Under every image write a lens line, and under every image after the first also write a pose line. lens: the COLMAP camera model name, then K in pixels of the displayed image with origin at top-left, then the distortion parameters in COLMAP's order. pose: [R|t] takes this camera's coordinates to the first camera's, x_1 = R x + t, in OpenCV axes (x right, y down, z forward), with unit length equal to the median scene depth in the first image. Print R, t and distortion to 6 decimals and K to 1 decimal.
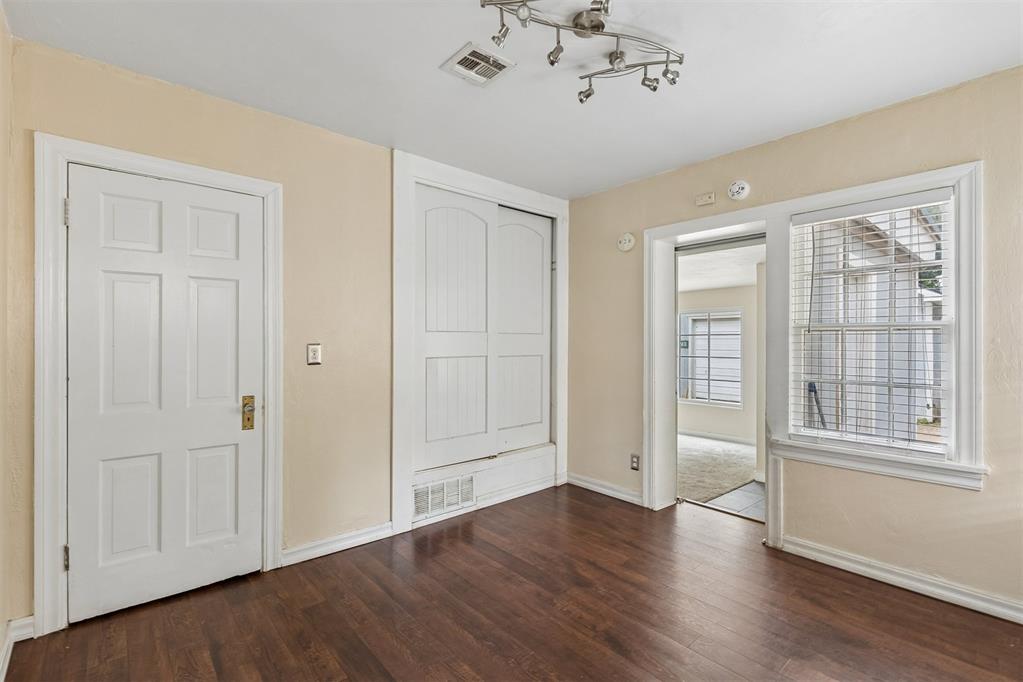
lens RADIAL K [[463.2, 0, 506.6], [0, 463.2, 339.1], [0, 0, 1]] dist [-0.000991, -0.000236]
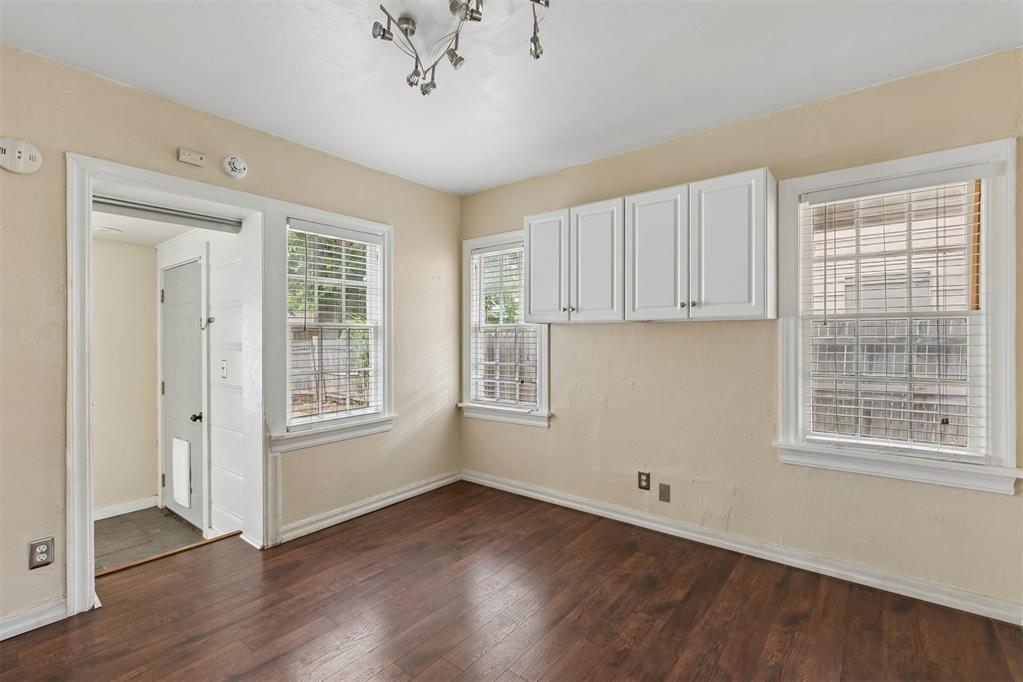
lens RADIAL K [[462.2, 0, 511.5], [0, 462.2, 341.0], [0, 0, 1]] dist [0.001592, -0.000174]
pose [[-0.193554, -0.008975, 0.981049, -0.497230], [0.000601, 0.999957, 0.009266, 0.001285], [-0.981089, 0.002384, -0.193540, 0.697344]]
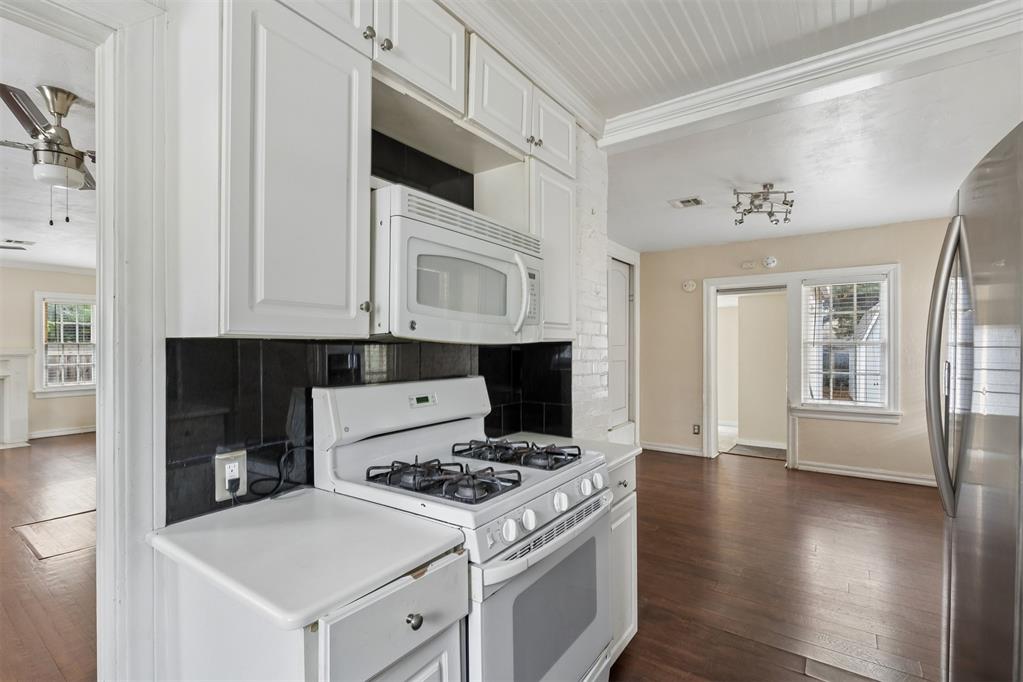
lens RADIAL K [[468.8, 0, 512.5], [0, 468.8, 347.4], [0, 0, 1]] dist [0.000621, -0.000142]
pose [[0.971075, -0.003609, 0.238748, -0.887604], [0.002551, 0.999985, 0.004744, -0.020964], [-0.238762, -0.003997, 0.971070, -0.478355]]
